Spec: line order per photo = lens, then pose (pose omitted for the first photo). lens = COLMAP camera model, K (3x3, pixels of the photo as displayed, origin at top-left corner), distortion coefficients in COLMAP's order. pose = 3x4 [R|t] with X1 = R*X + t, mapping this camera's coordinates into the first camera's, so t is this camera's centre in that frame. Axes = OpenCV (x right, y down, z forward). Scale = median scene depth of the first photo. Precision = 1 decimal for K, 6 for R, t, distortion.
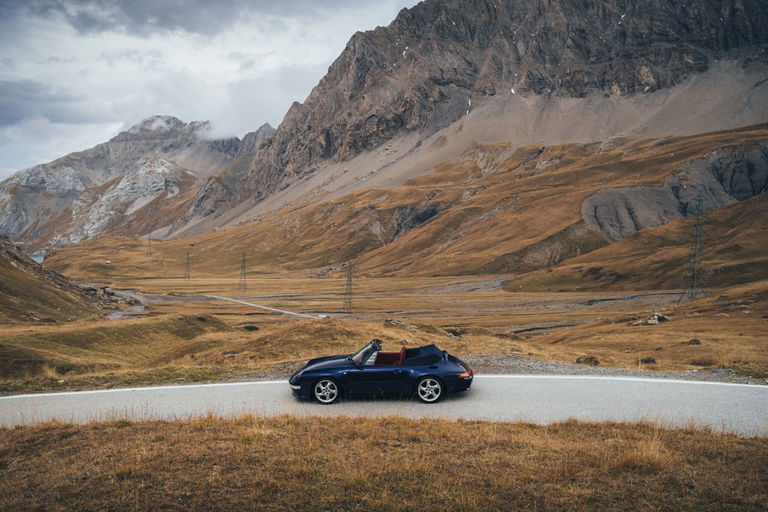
lens RADIAL K [[742.4, 0, 372.1], [0, 742.4, 255.1], [0, 0, 1]] dist [-0.066405, 0.196301]
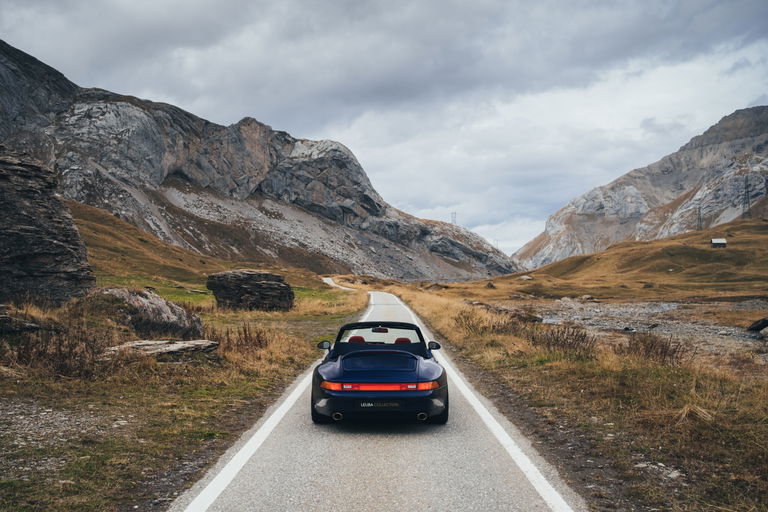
lens RADIAL K [[763.7, 0, 370.1], [0, 763.7, 252.4], [0, 0, 1]] dist [-0.089468, 0.240495]
pose [[0.743393, -0.056658, -0.666451, -0.130033], [0.012140, 0.997385, -0.071251, 0.015902], [0.668745, 0.044877, 0.742136, 0.348786]]
